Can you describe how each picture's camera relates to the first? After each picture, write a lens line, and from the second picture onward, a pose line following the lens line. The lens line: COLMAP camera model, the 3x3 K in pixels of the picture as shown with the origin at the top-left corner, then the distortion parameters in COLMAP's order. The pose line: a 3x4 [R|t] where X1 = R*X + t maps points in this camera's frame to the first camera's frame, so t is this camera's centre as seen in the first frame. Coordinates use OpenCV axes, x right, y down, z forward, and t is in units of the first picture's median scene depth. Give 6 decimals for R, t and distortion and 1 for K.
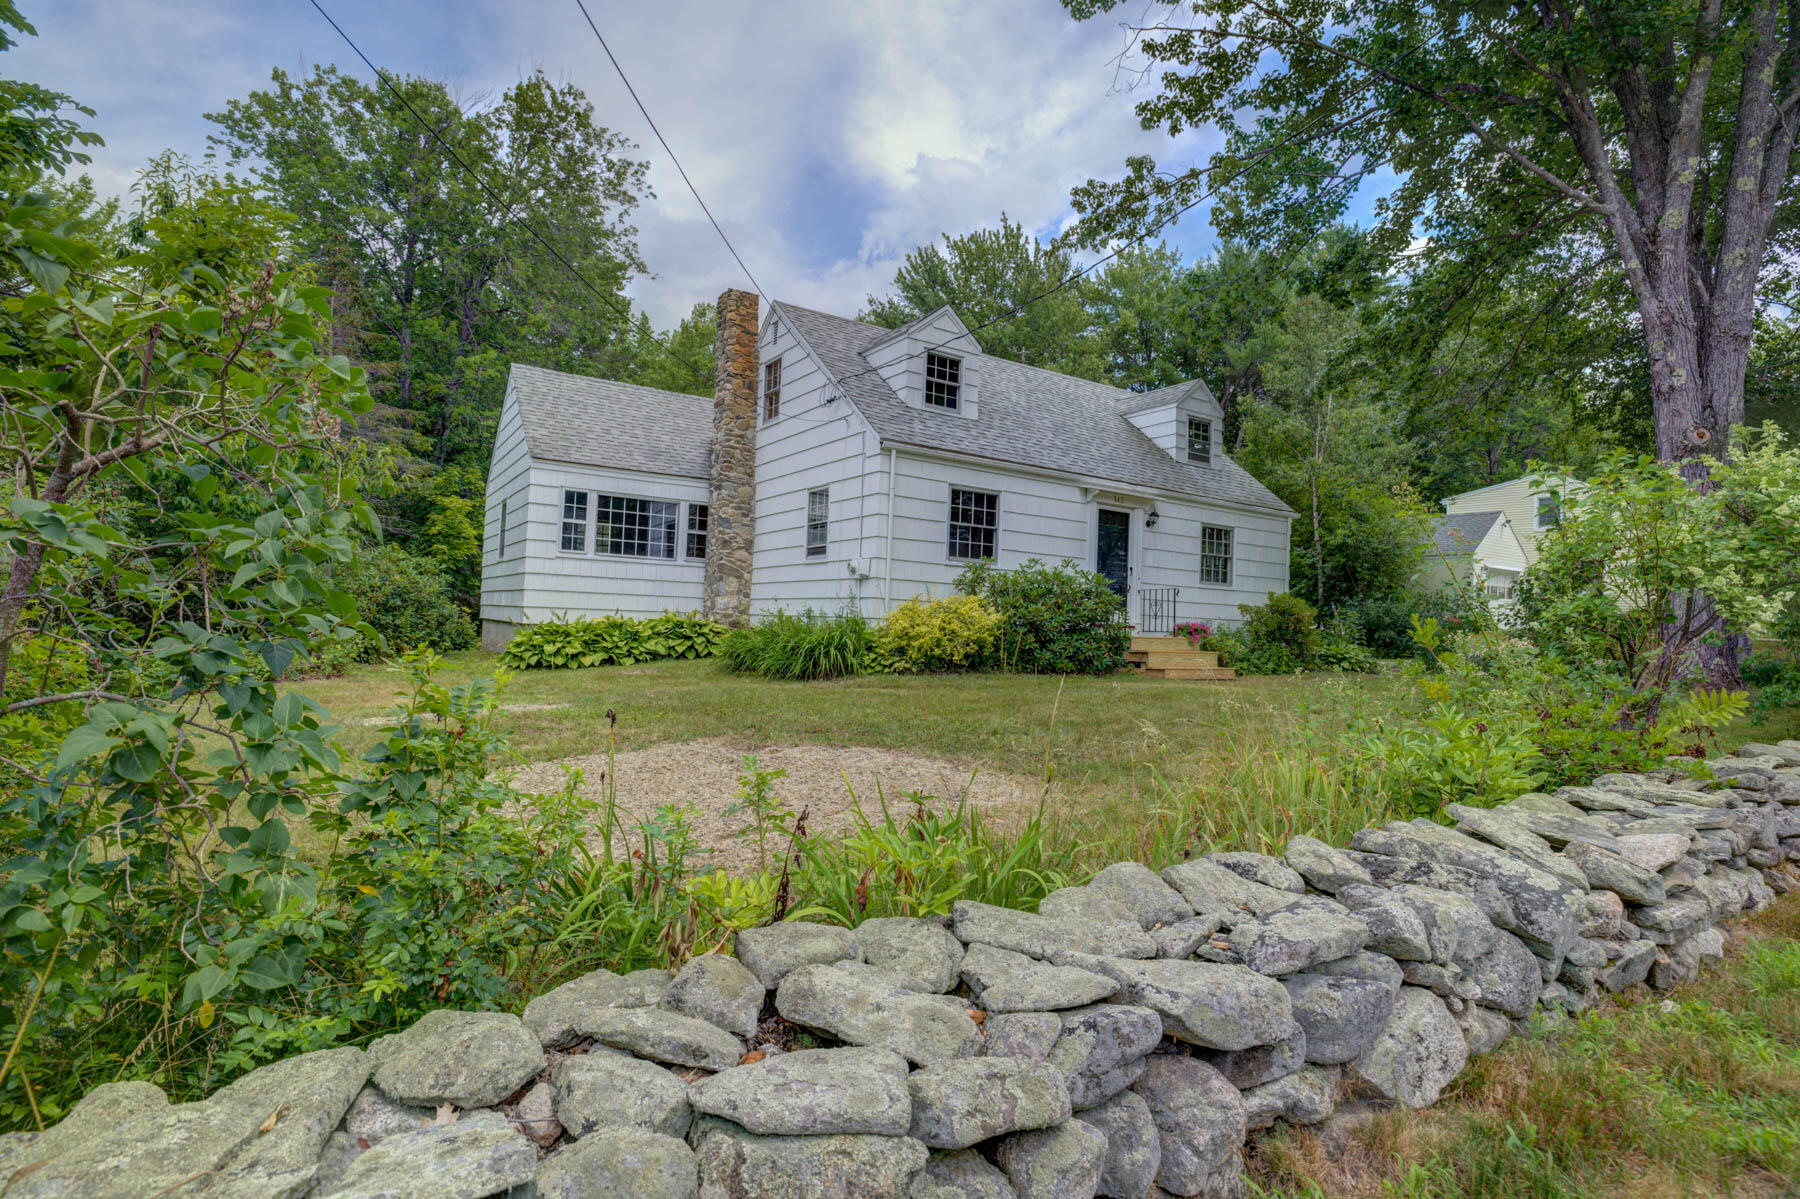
lens RADIAL K [[885.0, 0, 900.0], [0, 885.0, 599.5], [0, 0, 1]] dist [-0.001500, -0.000224]
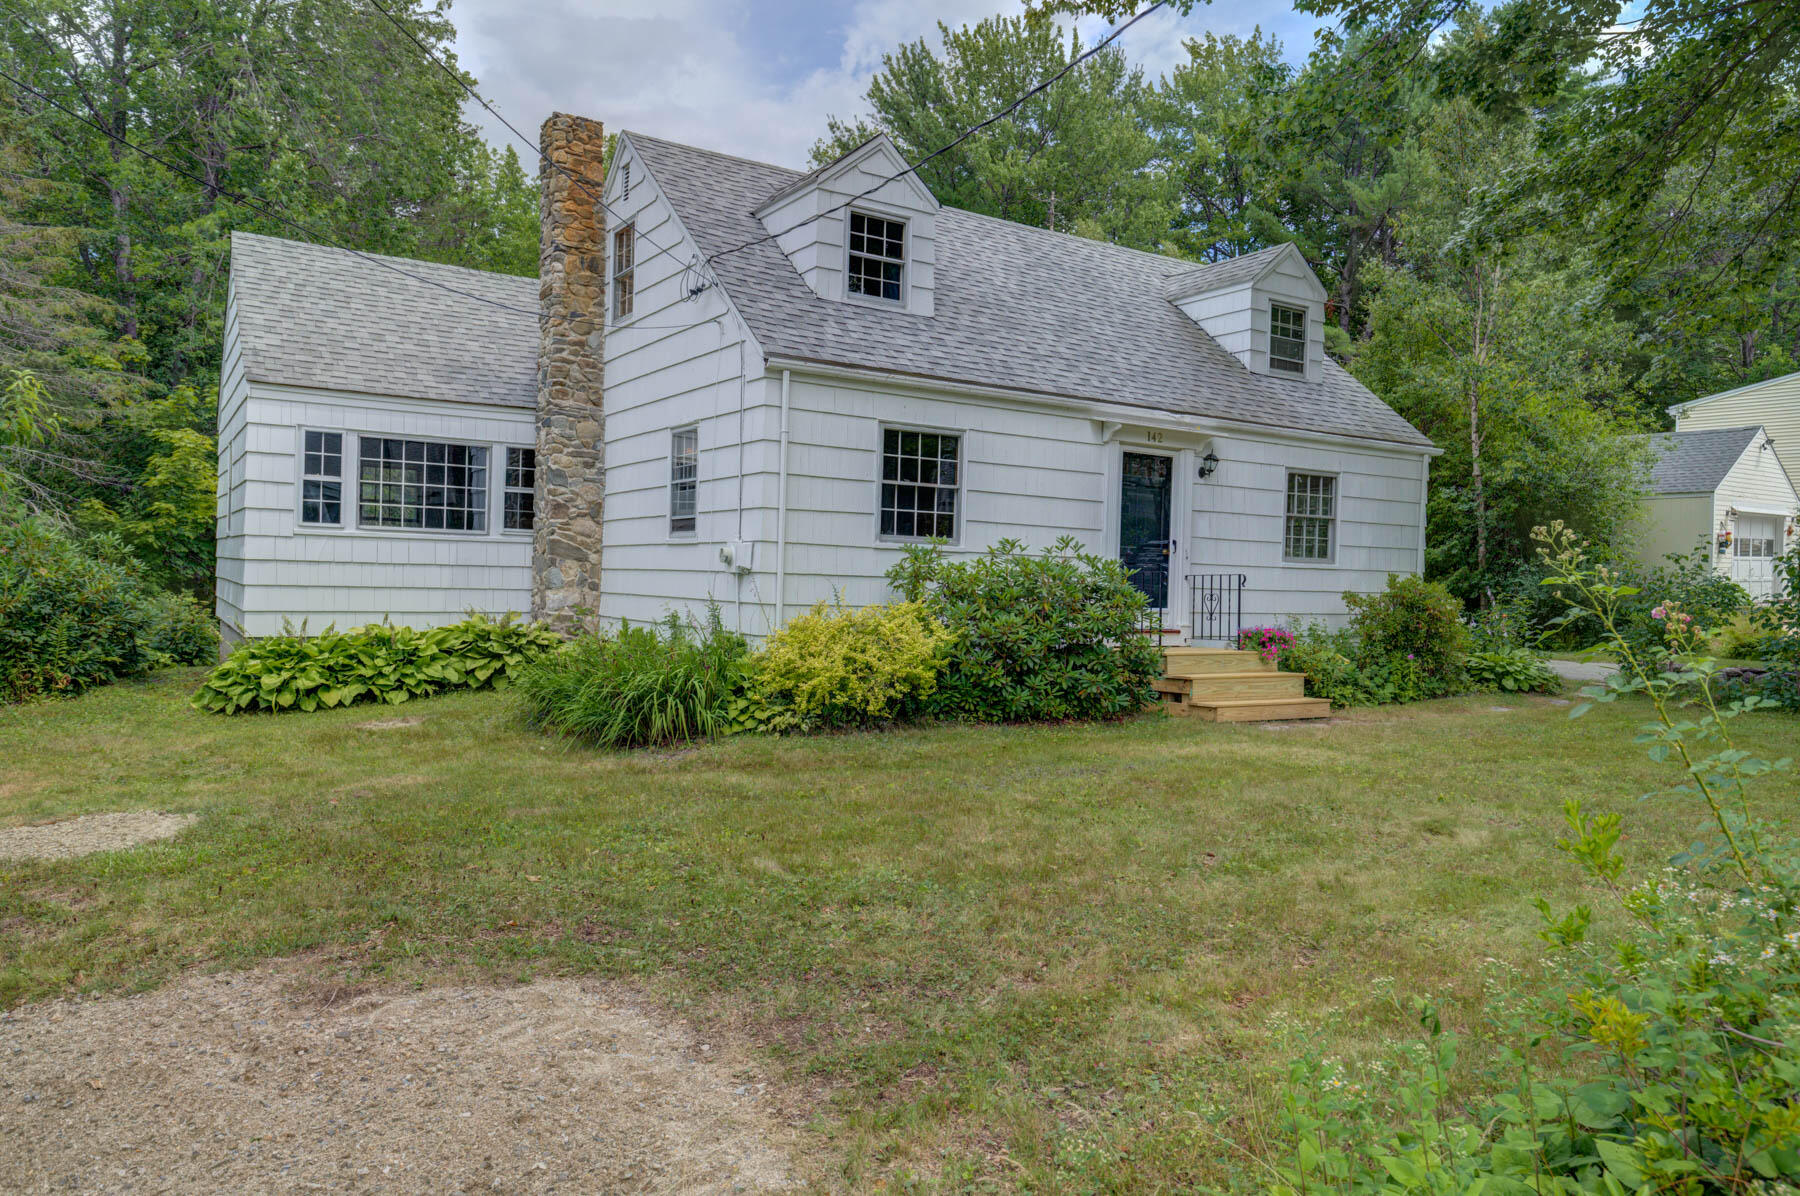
lens RADIAL K [[1210.8, 0, 900.0], [0, 1210.8, 598.0], [0, 0, 1]] dist [0.027344, 0.001888]
pose [[0.999889, -0.010141, -0.010934, 0.067225], [0.010638, 0.998869, 0.046347, -0.037153], [0.010452, -0.046458, 0.998866, 0.101401]]
